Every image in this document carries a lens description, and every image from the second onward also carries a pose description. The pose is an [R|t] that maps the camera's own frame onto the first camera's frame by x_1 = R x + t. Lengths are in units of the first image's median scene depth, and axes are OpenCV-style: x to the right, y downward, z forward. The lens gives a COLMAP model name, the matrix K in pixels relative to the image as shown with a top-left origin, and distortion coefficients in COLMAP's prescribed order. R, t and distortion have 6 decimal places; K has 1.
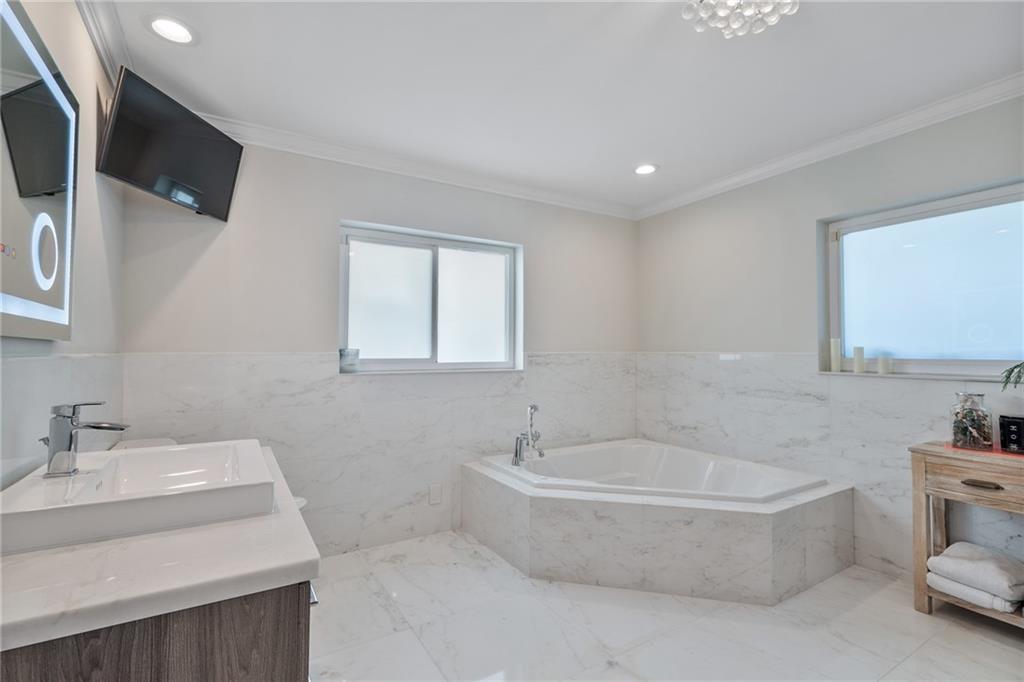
lens RADIAL K [[463.9, 0, 515.2], [0, 463.9, 337.8], [0, 0, 1]] dist [0.001091, 0.000186]
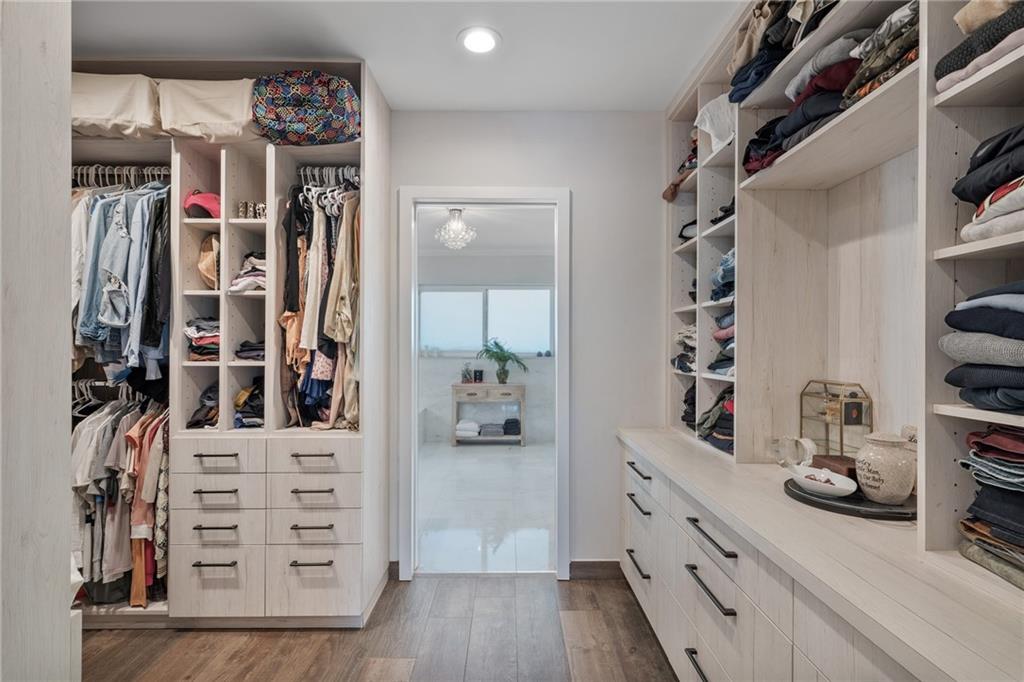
lens RADIAL K [[463.9, 0, 515.2], [0, 463.9, 337.8], [0, 0, 1]] dist [0.001091, 0.000186]
pose [[0.499550, 0.013664, 0.866177, -1.041477], [-0.024188, 0.999706, -0.001820, -0.023096], [-0.865947, -0.020042, 0.499734, -0.503433]]
